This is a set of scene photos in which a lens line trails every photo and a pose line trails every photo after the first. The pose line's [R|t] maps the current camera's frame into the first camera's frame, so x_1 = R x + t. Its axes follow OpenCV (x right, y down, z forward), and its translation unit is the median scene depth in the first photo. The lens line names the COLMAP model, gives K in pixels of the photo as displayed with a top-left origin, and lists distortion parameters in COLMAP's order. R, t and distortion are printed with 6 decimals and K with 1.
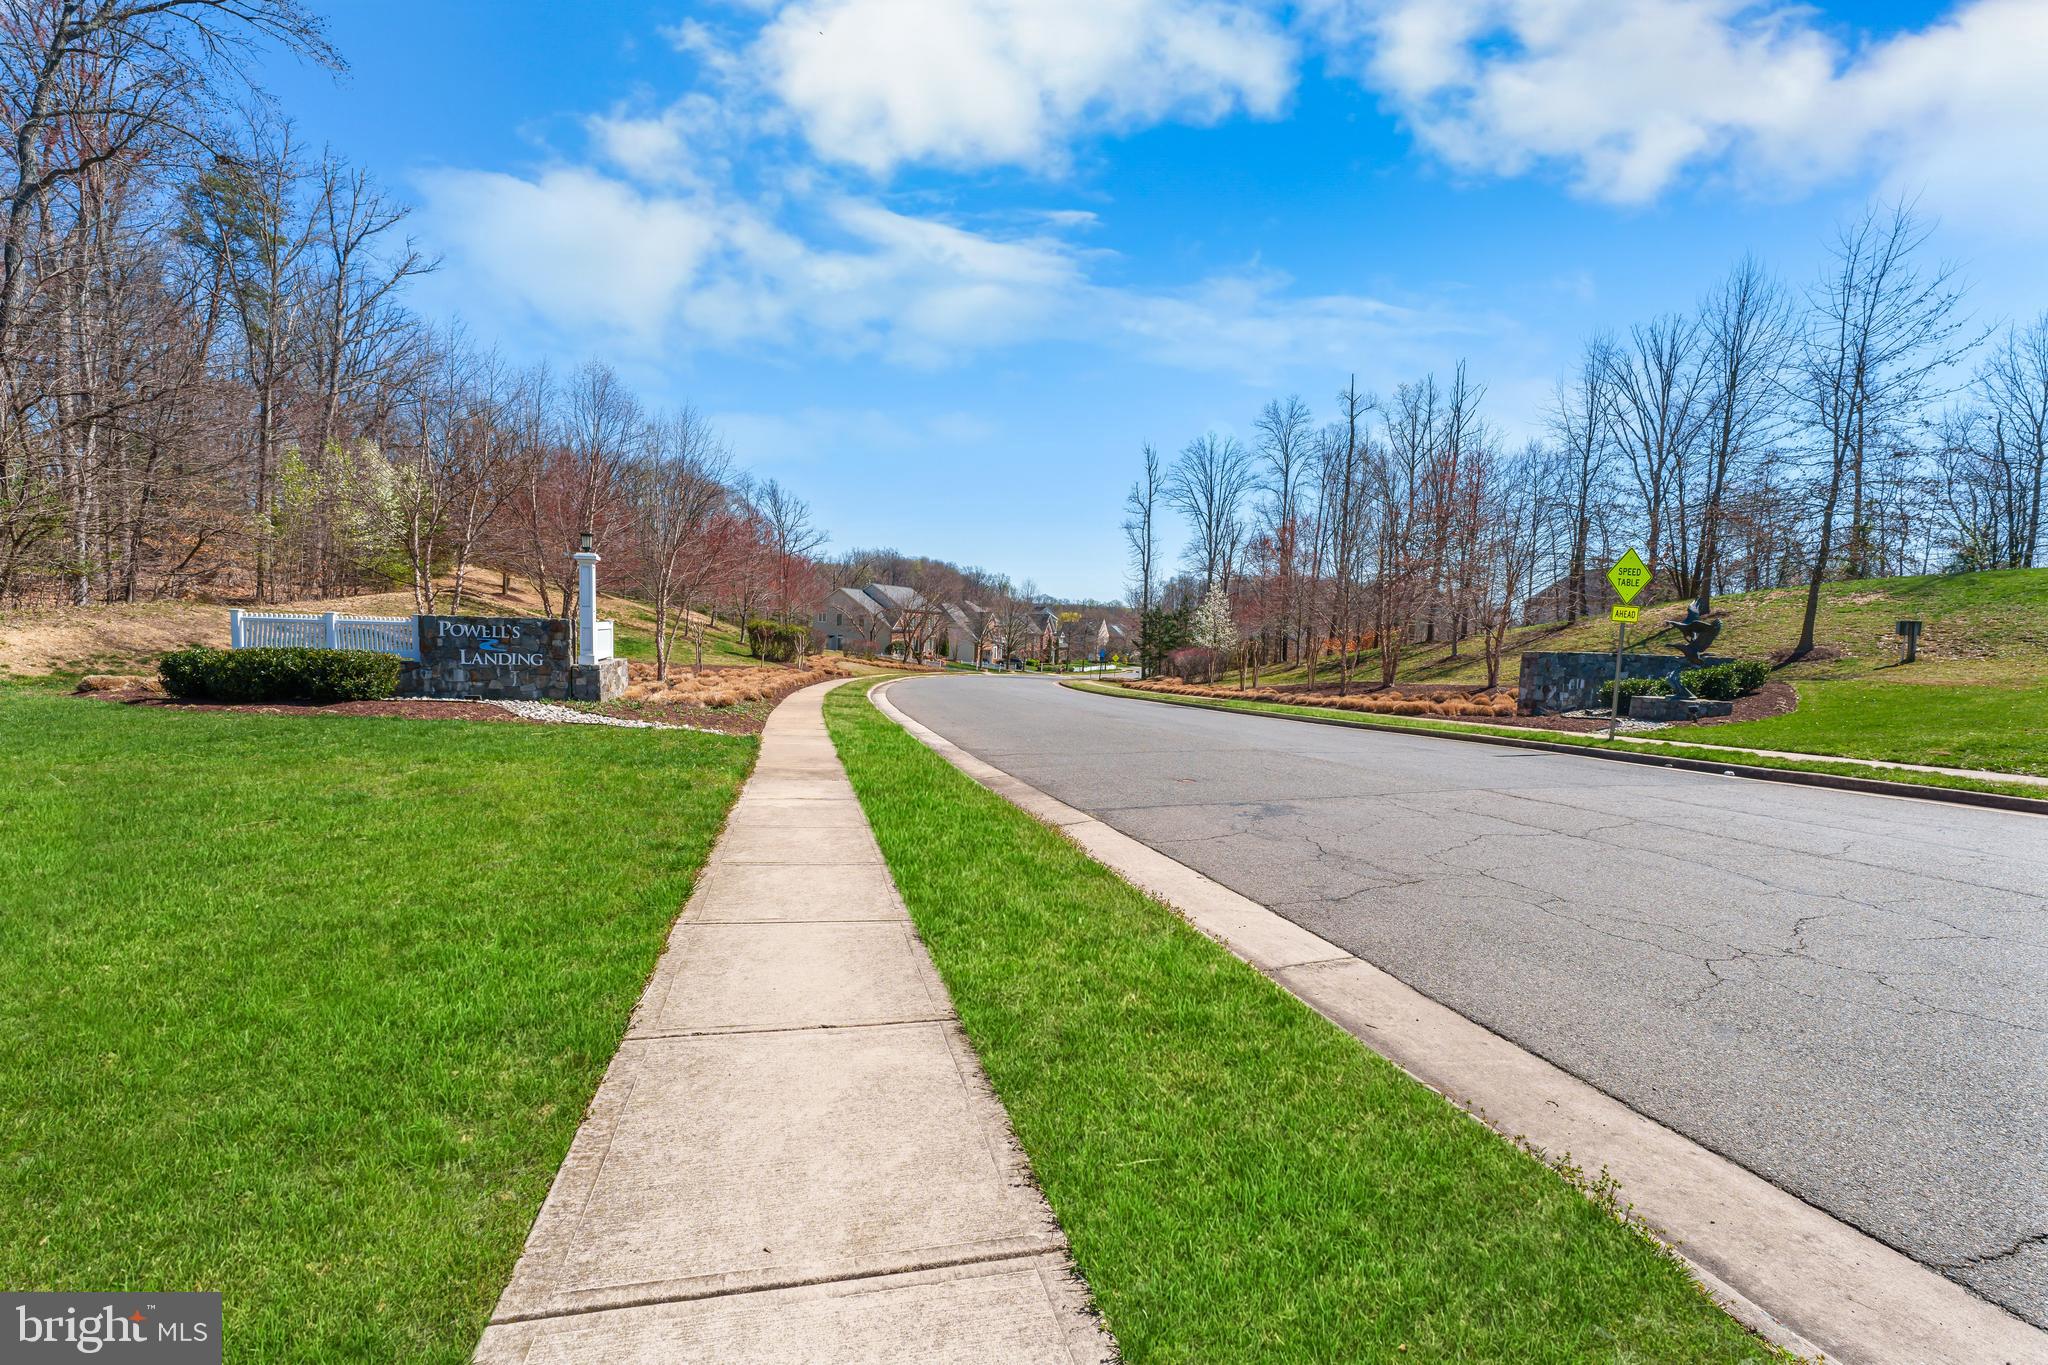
lens RADIAL K [[833.7, 0, 1024.0], [0, 833.7, 682.5], [0, 0, 1]] dist [-0.000289, 0.000010]
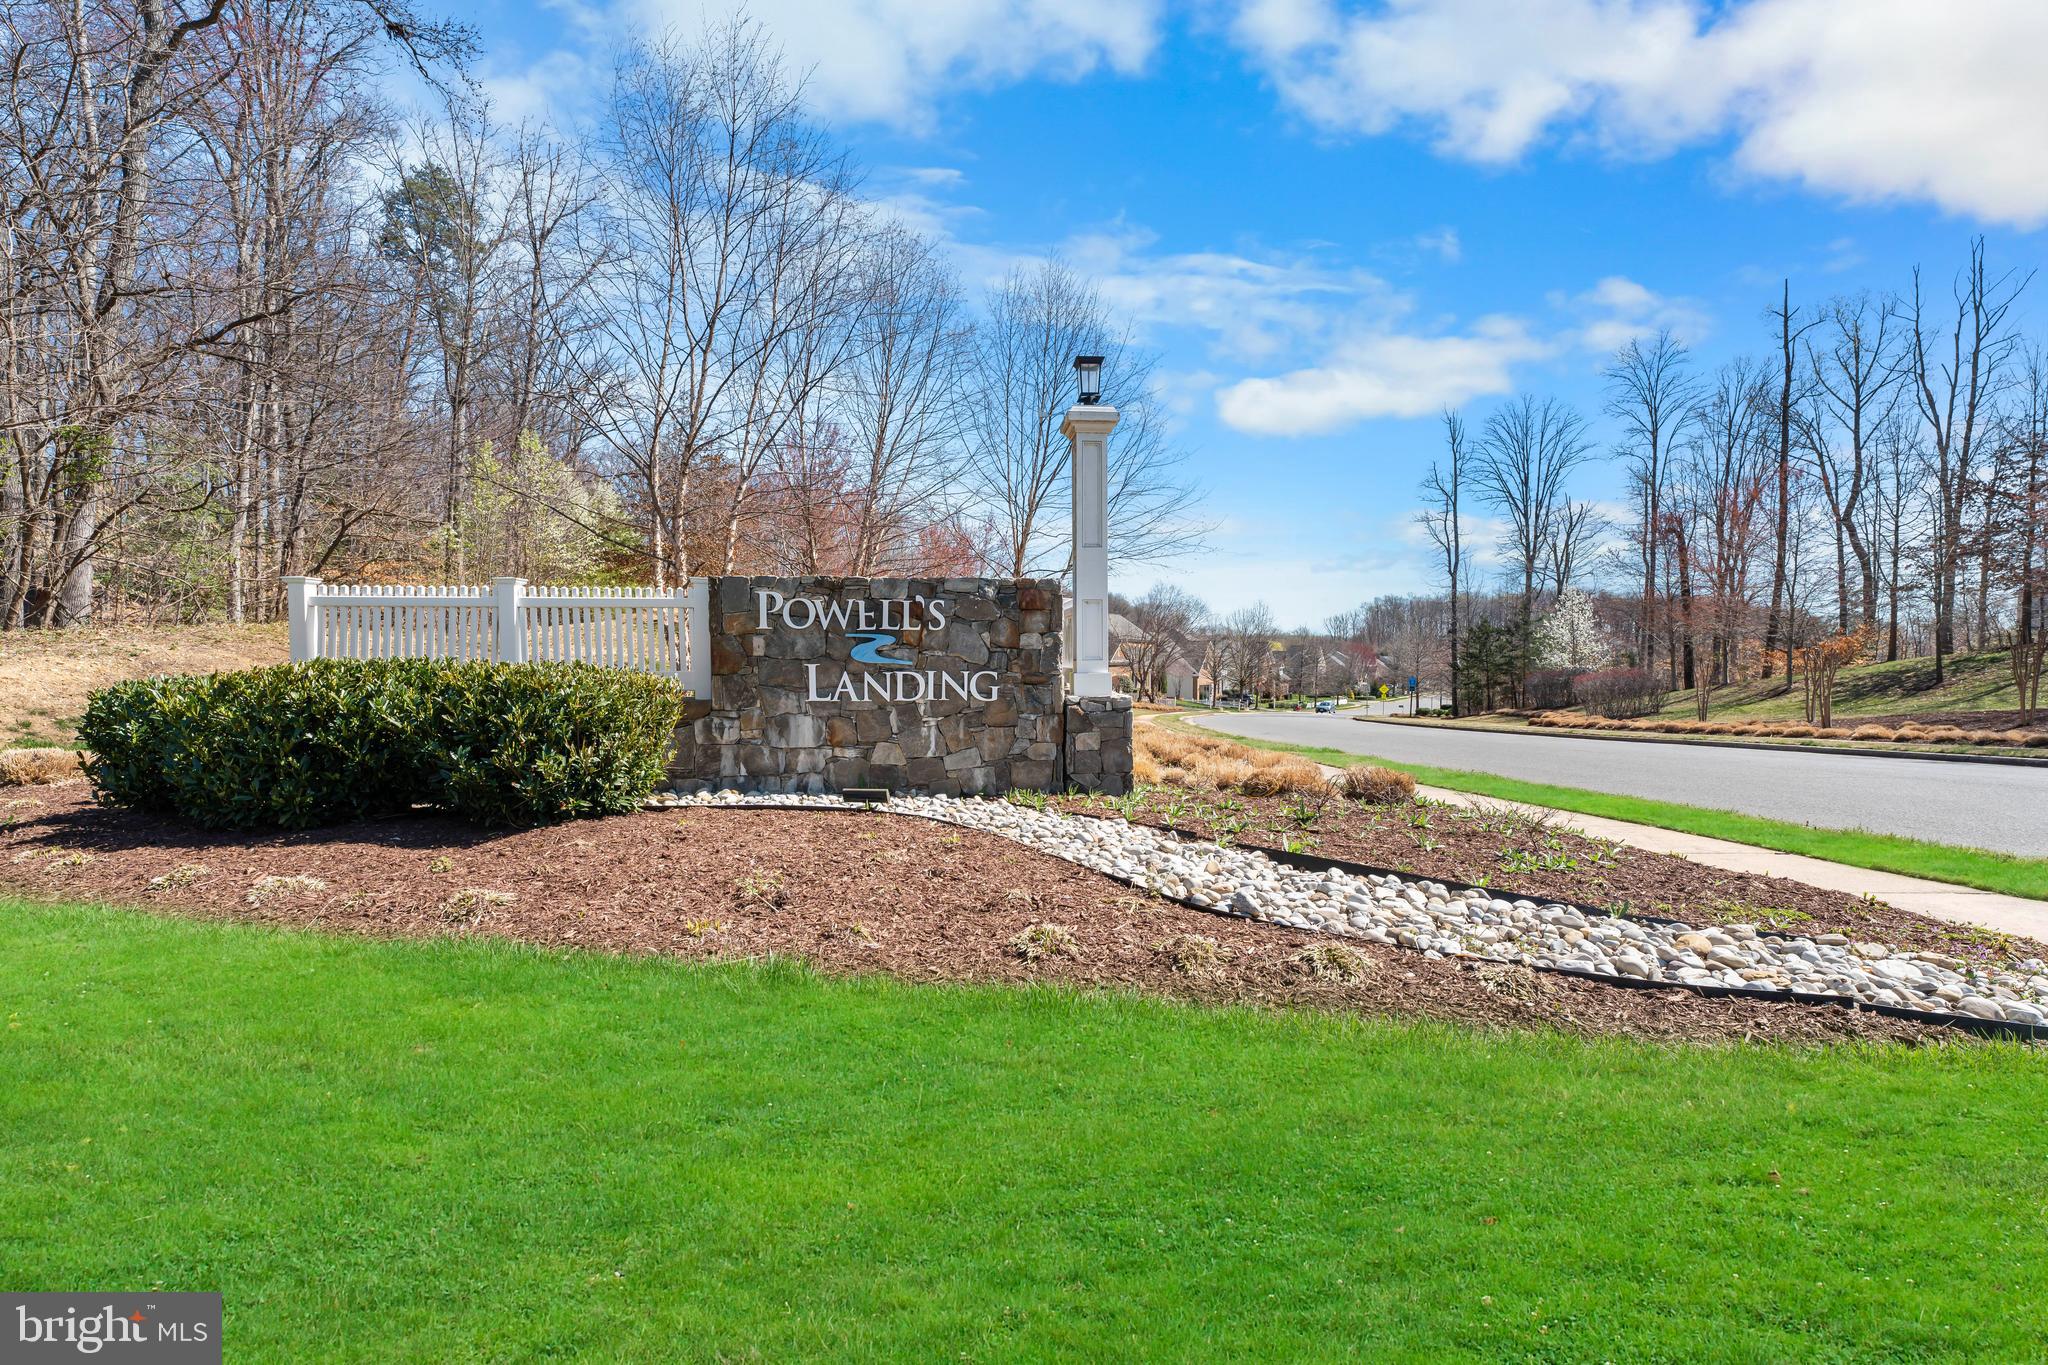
lens RADIAL K [[894.6, 0, 1024.0], [0, 894.6, 682.5], [0, 0, 1]] dist [-0.015333, -0.000176]
pose [[0.982969, -0.030412, -0.181237, -0.495202], [0.022002, 0.998594, -0.048233, -0.008996], [0.182449, 0.043424, 0.982256, 0.605251]]
